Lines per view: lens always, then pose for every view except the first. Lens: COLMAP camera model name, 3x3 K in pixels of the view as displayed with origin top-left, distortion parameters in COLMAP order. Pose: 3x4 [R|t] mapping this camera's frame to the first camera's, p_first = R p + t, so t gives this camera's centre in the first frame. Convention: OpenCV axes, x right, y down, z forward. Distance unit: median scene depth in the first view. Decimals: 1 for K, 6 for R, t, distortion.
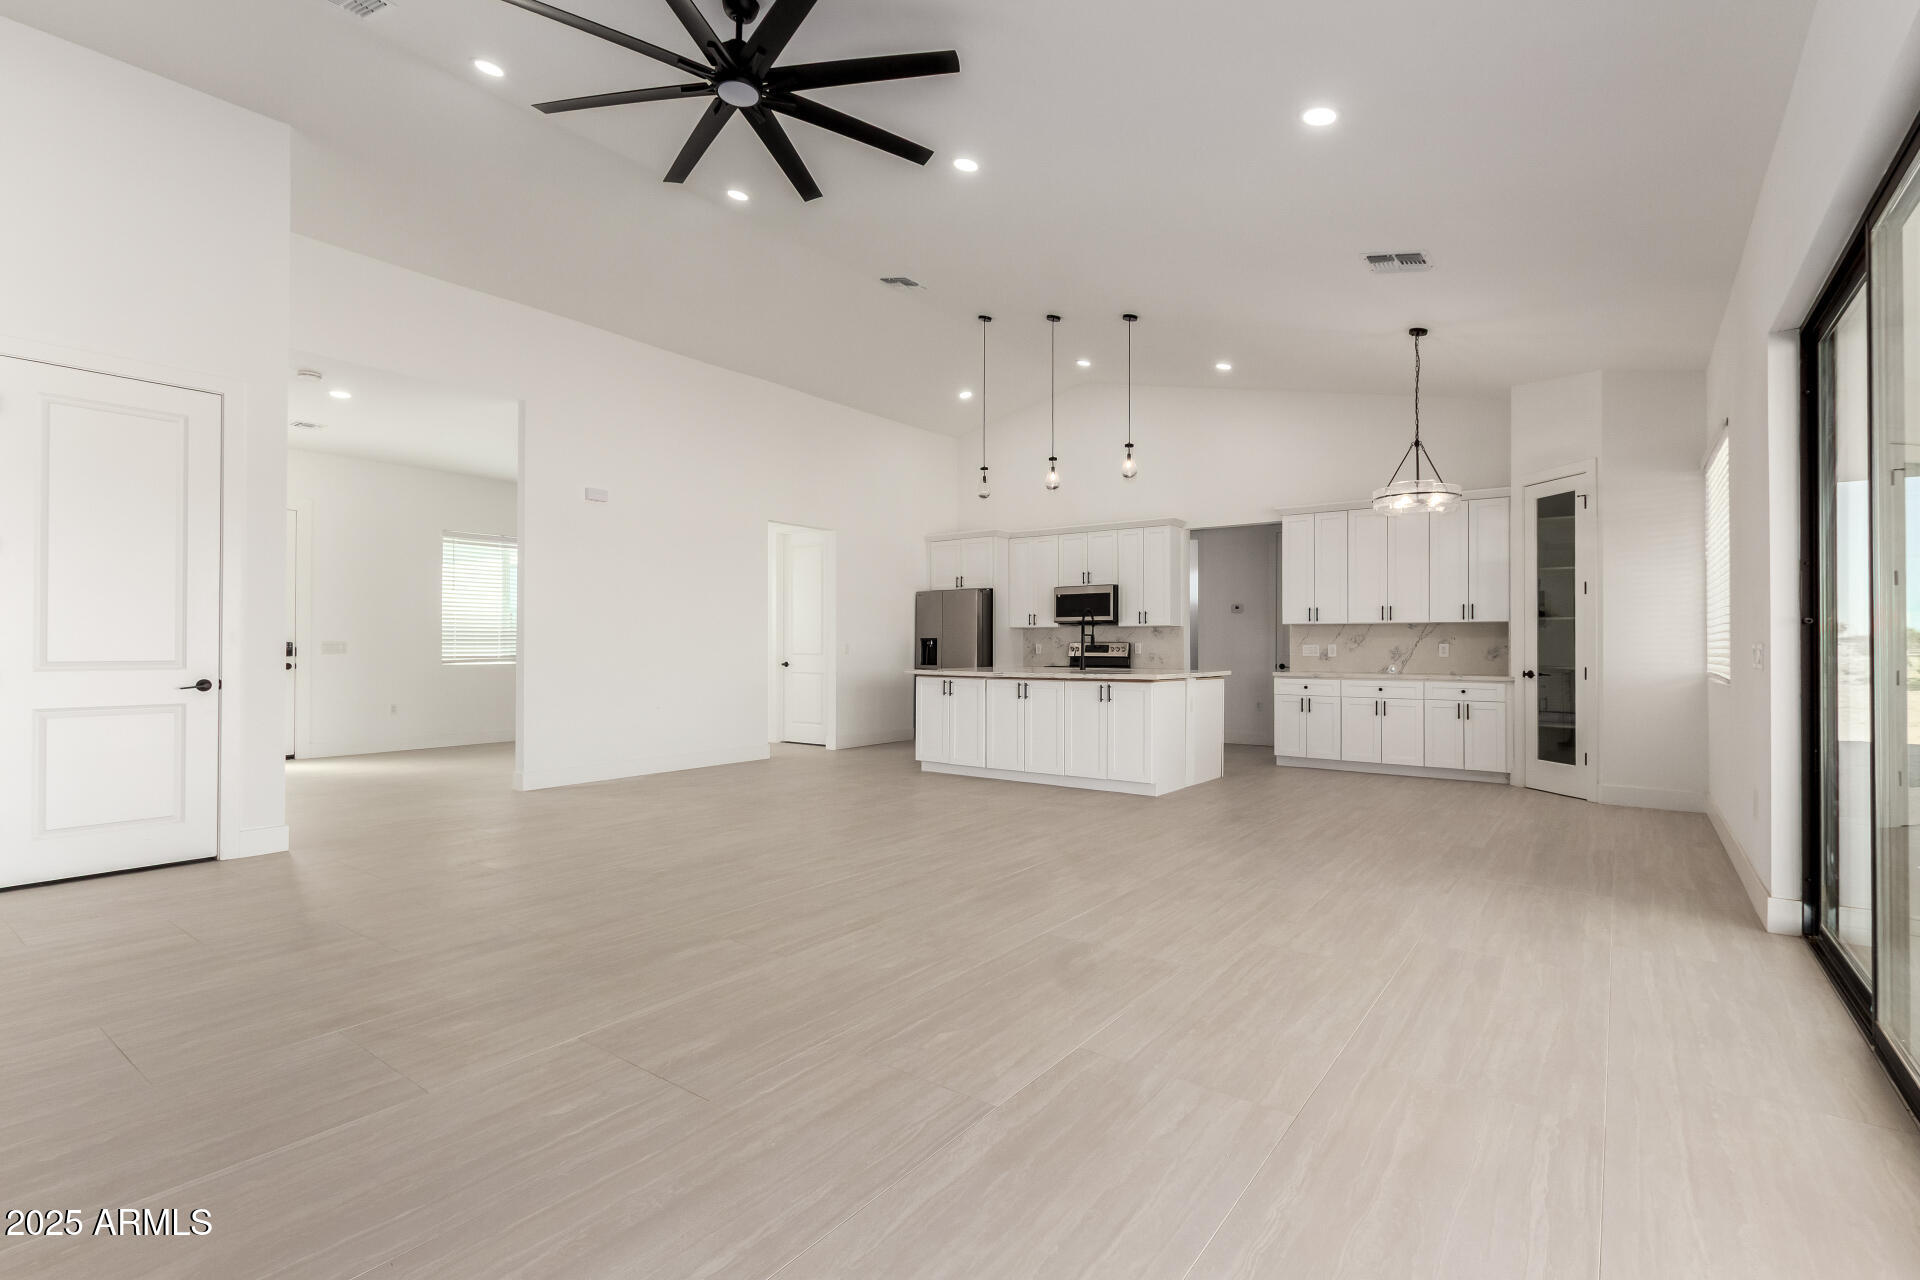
lens RADIAL K [[916.7, 0, 971.8], [0, 916.7, 642.1], [0, 0, 1]] dist [0.024287, 0.001001]
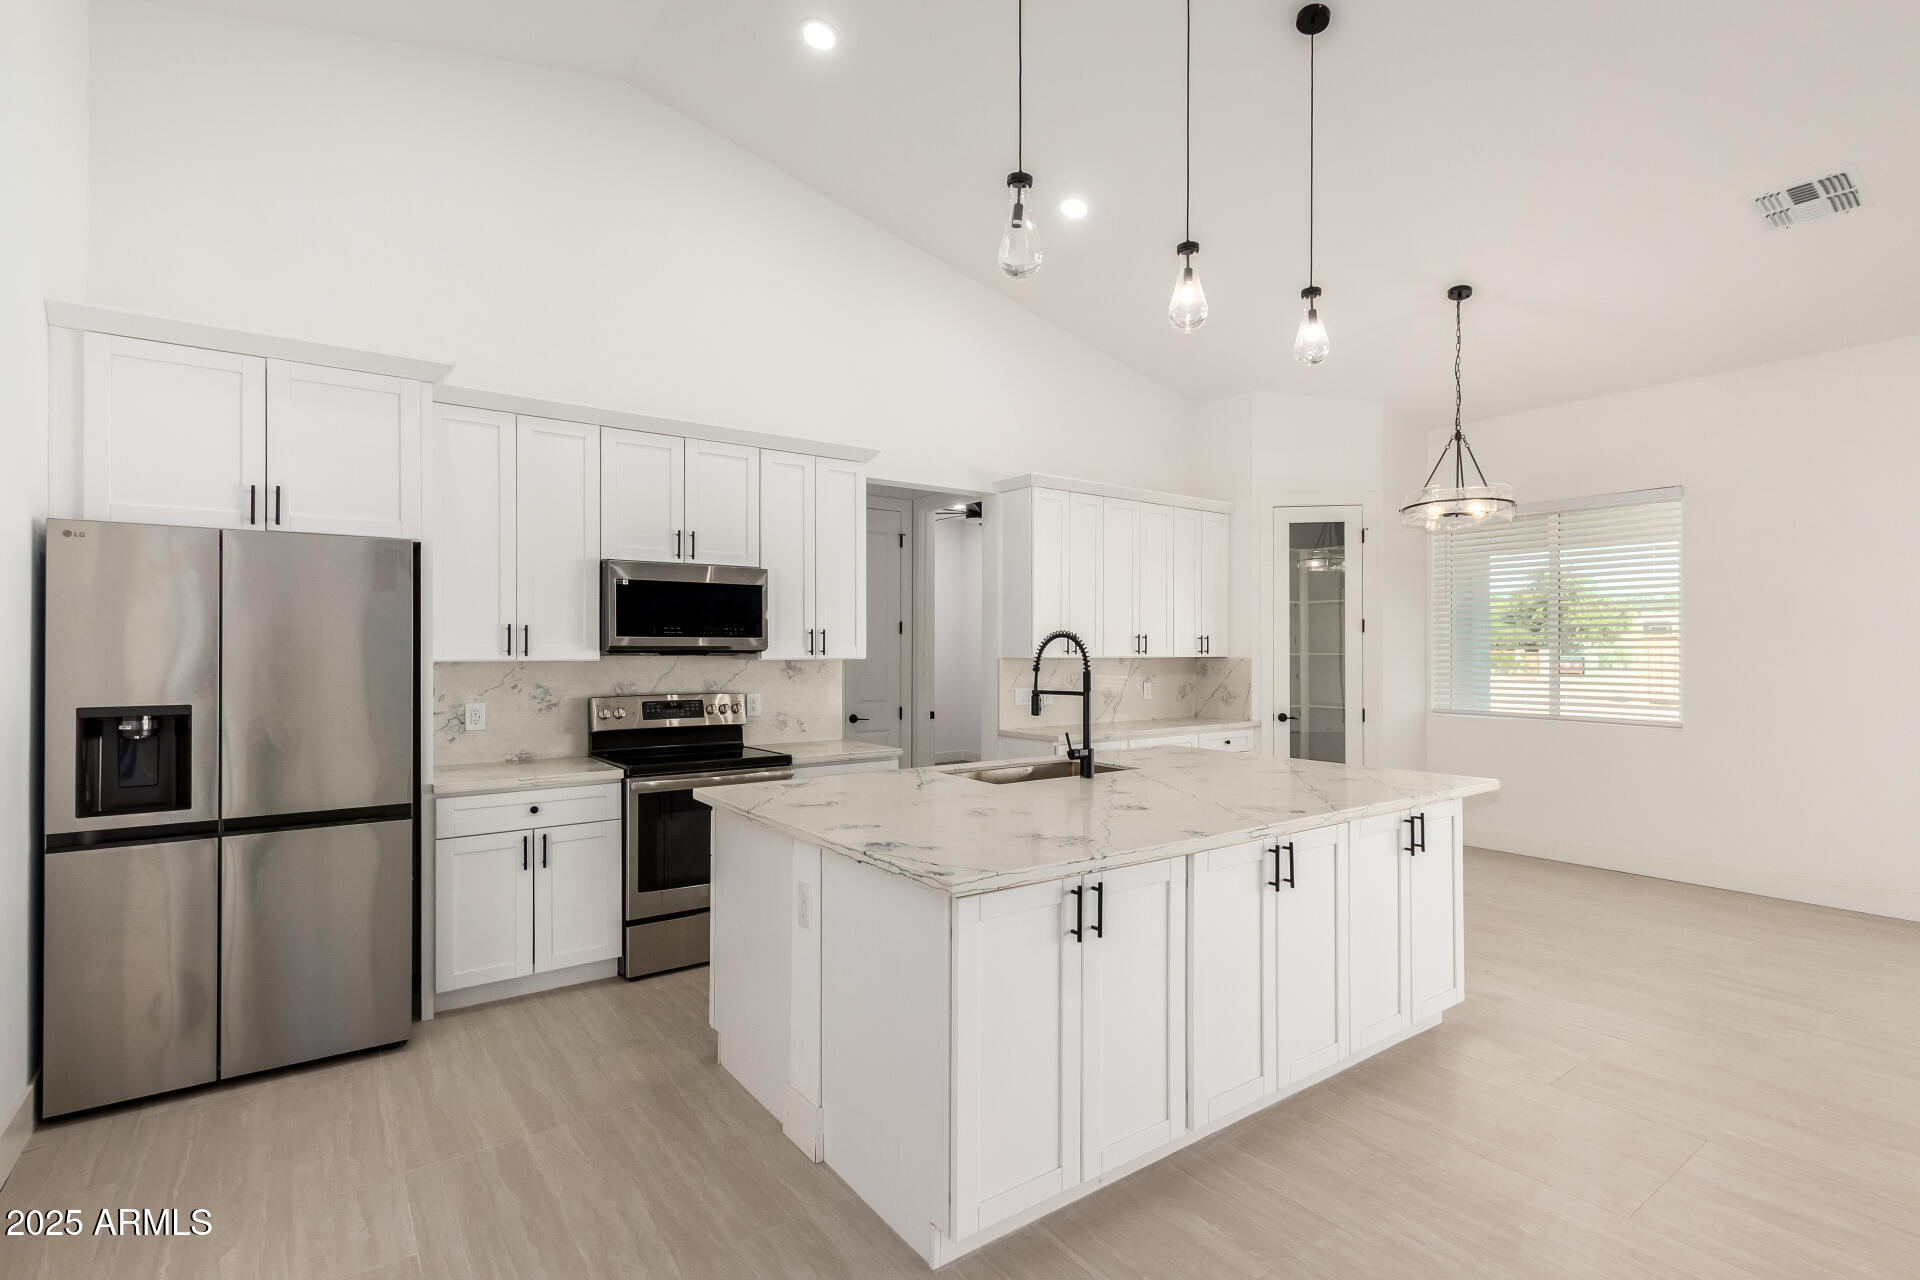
lens RADIAL K [[916.7, 0, 969.0], [0, 916.7, 633.3], [0, 0, 1]] dist [0.024287, 0.001001]
pose [[0.282361, 0.018248, 0.959135, -0.304609], [-0.001485, 0.999826, -0.018585, -0.027071], [-0.959307, 0.003824, 0.282339, 0.946872]]
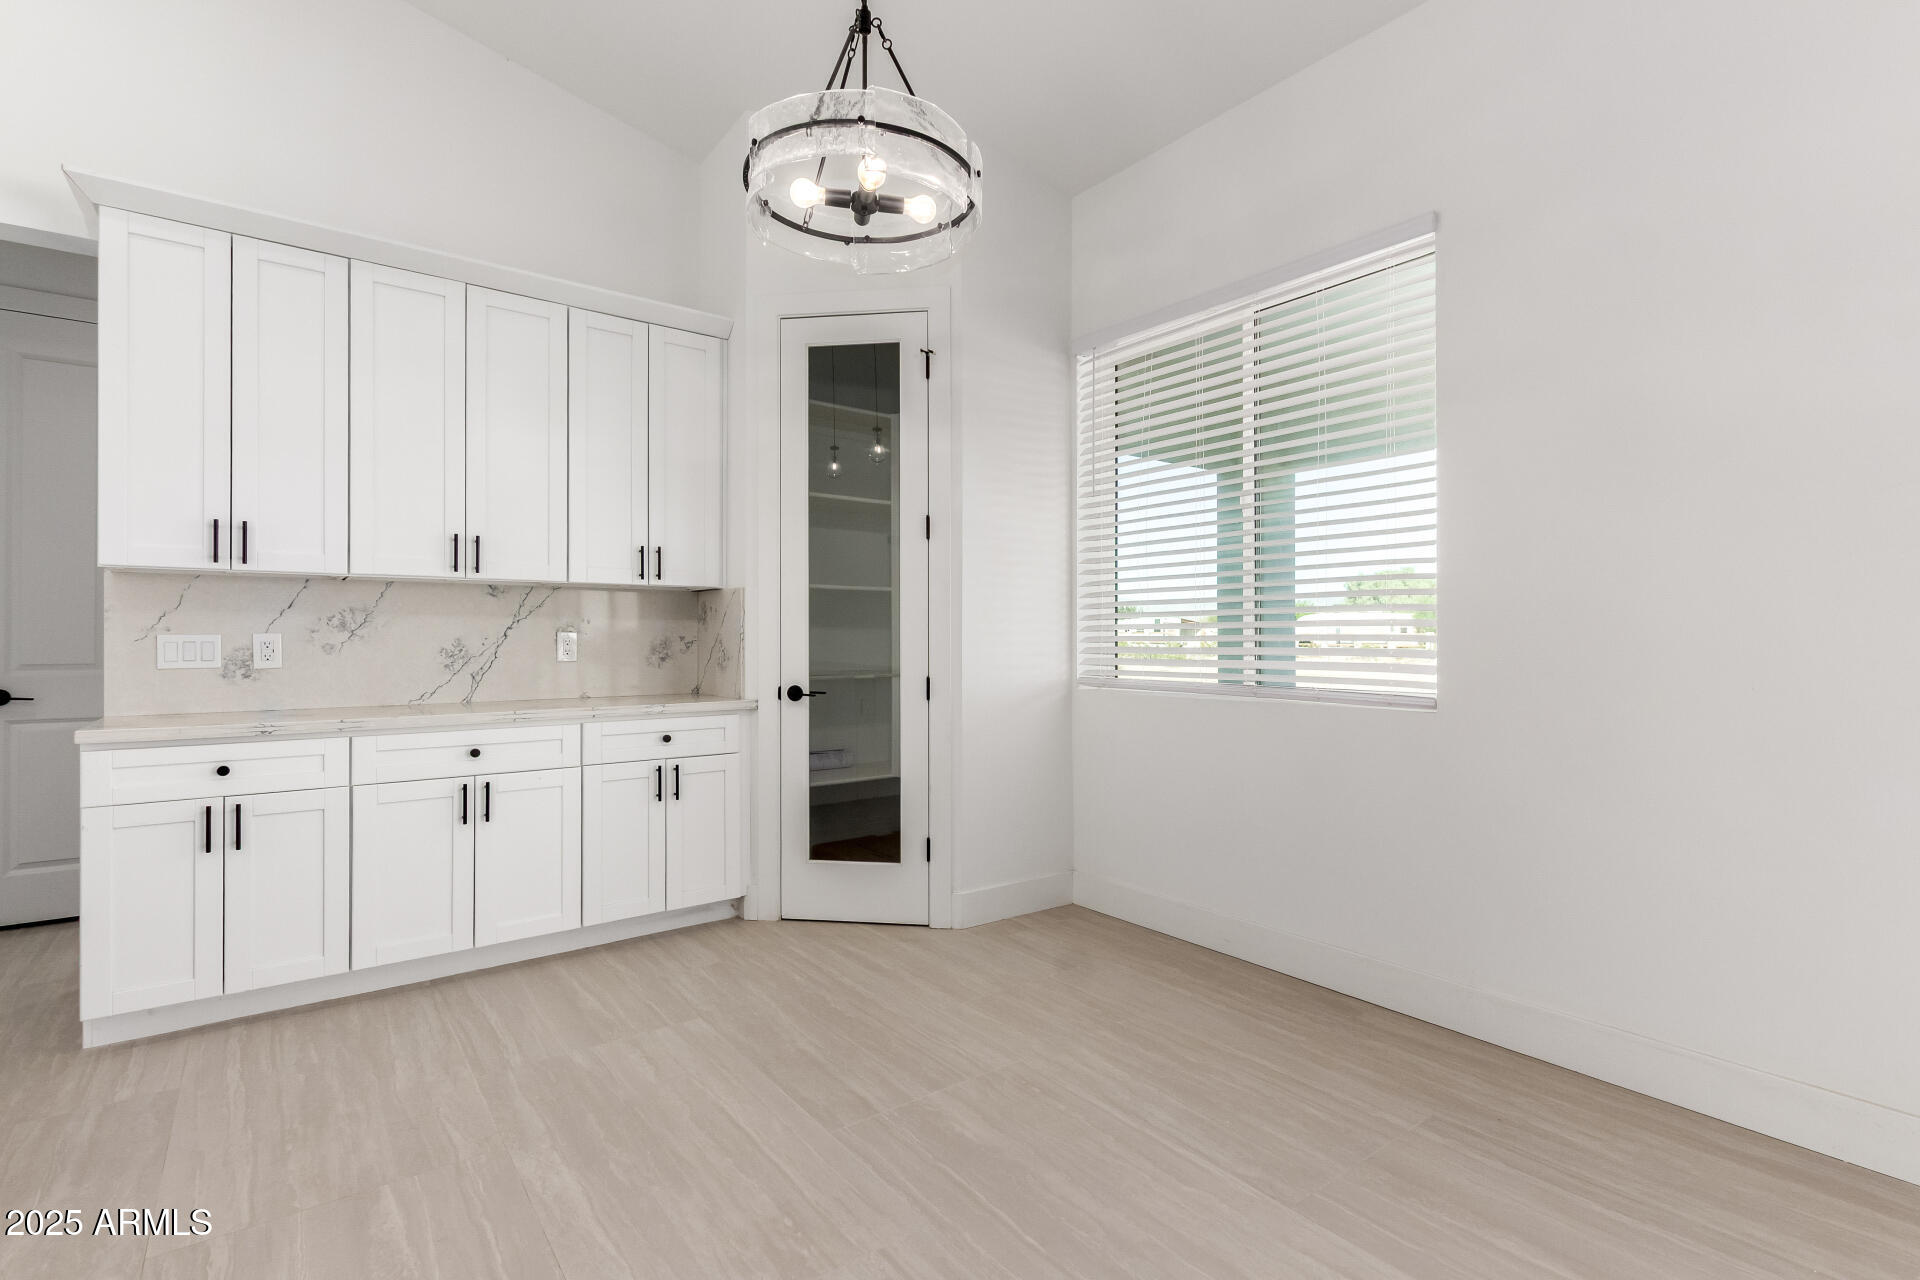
lens RADIAL K [[916.7, 0, 940.2], [0, 916.7, 624.4], [0, 0, 1]] dist [0.024287, 0.001001]
pose [[0.290200, 0.002379, 0.956963, 0.136666], [-0.005206, 0.999986, -0.000907, -0.002363], [-0.956952, -0.004718, 0.290208, 0.711112]]
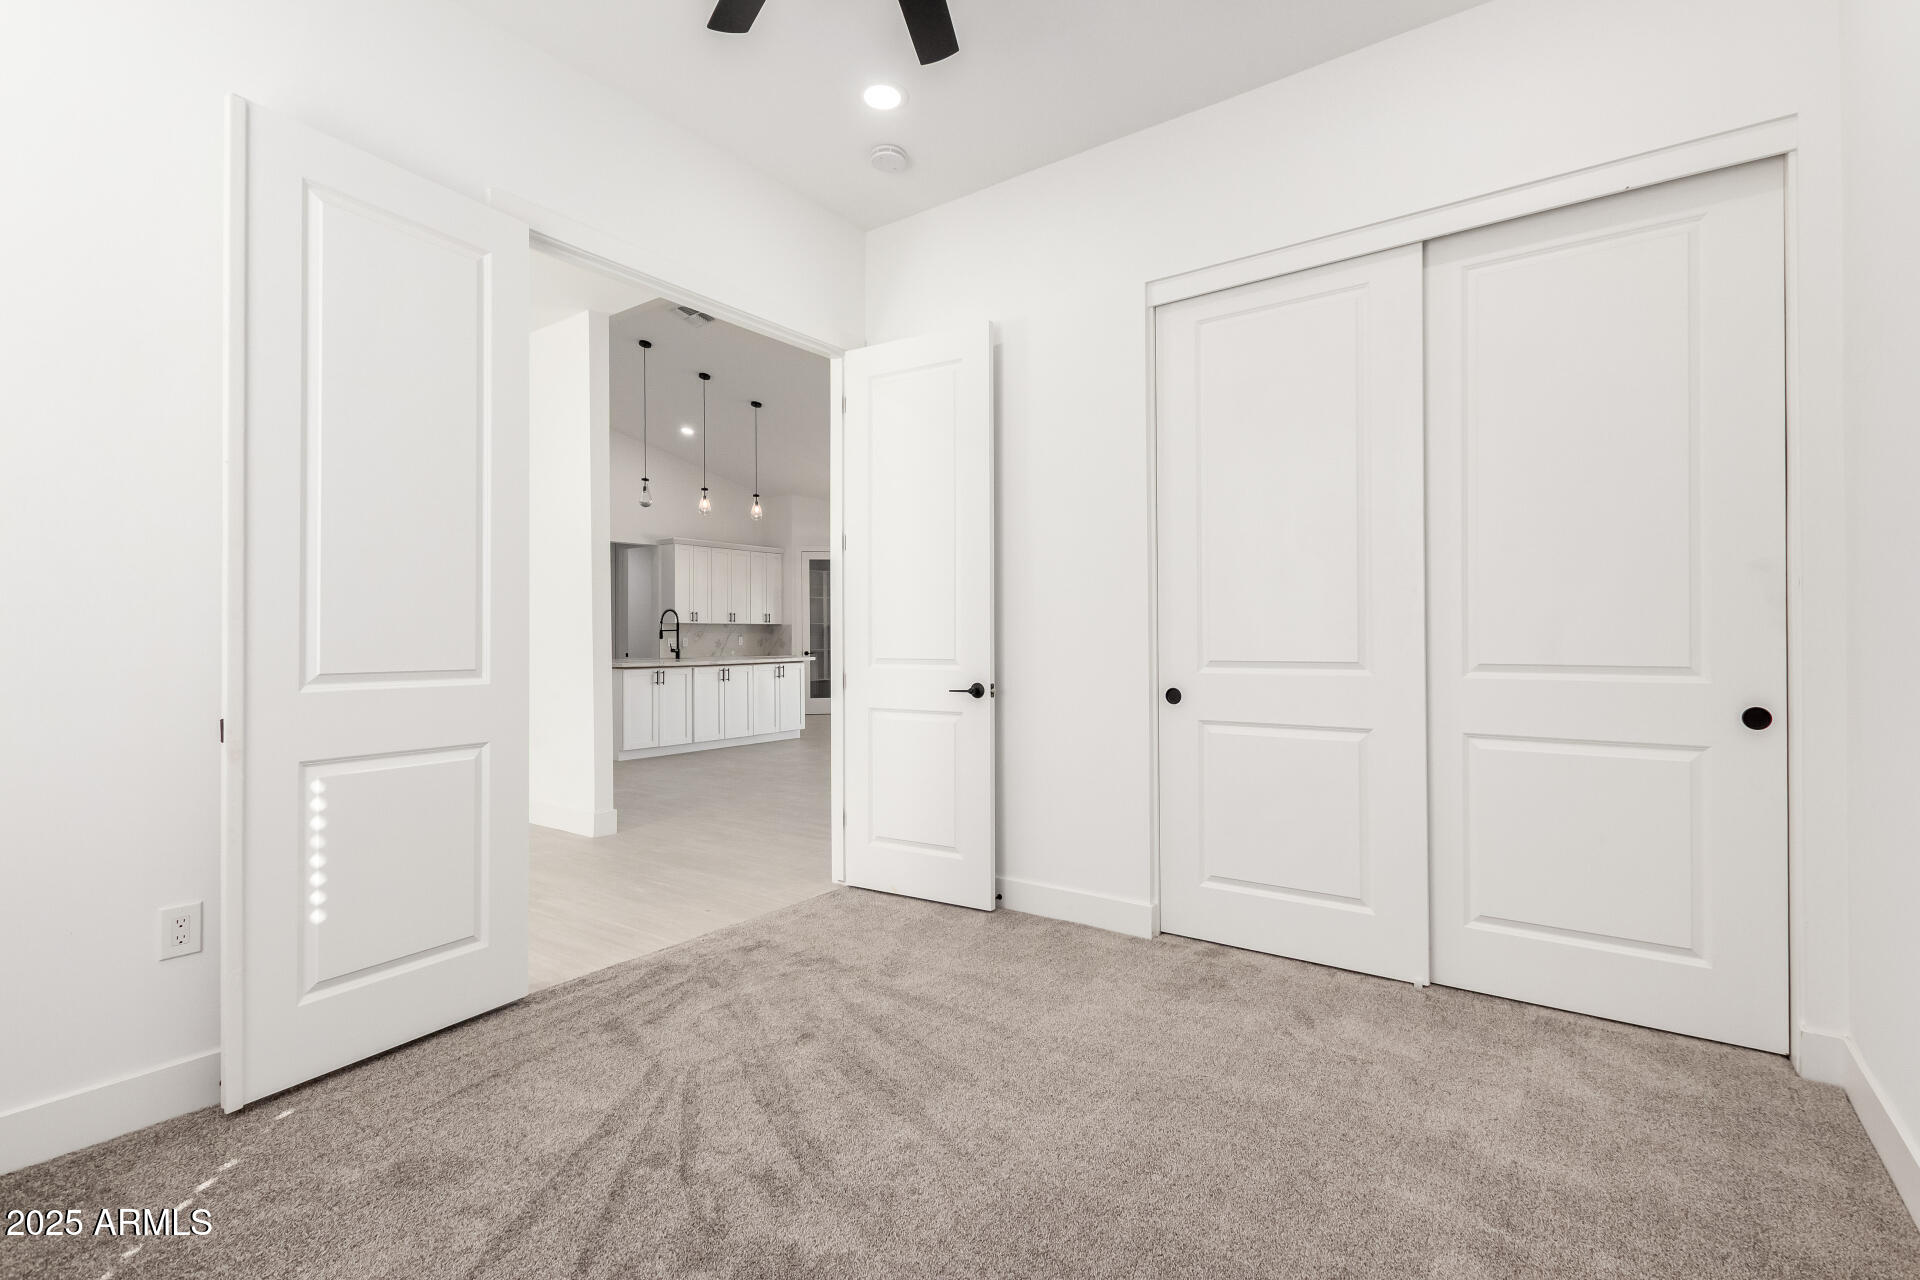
lens RADIAL K [[916.7, 0, 964.2], [0, 916.7, 643.8], [0, 0, 1]] dist [0.024287, 0.001001]
pose [[-0.010239, -0.007763, 0.999917, -1.126913], [-0.000484, 0.999970, 0.007759, 0.000856], [-0.999947, -0.000404, -0.010243, 0.640289]]
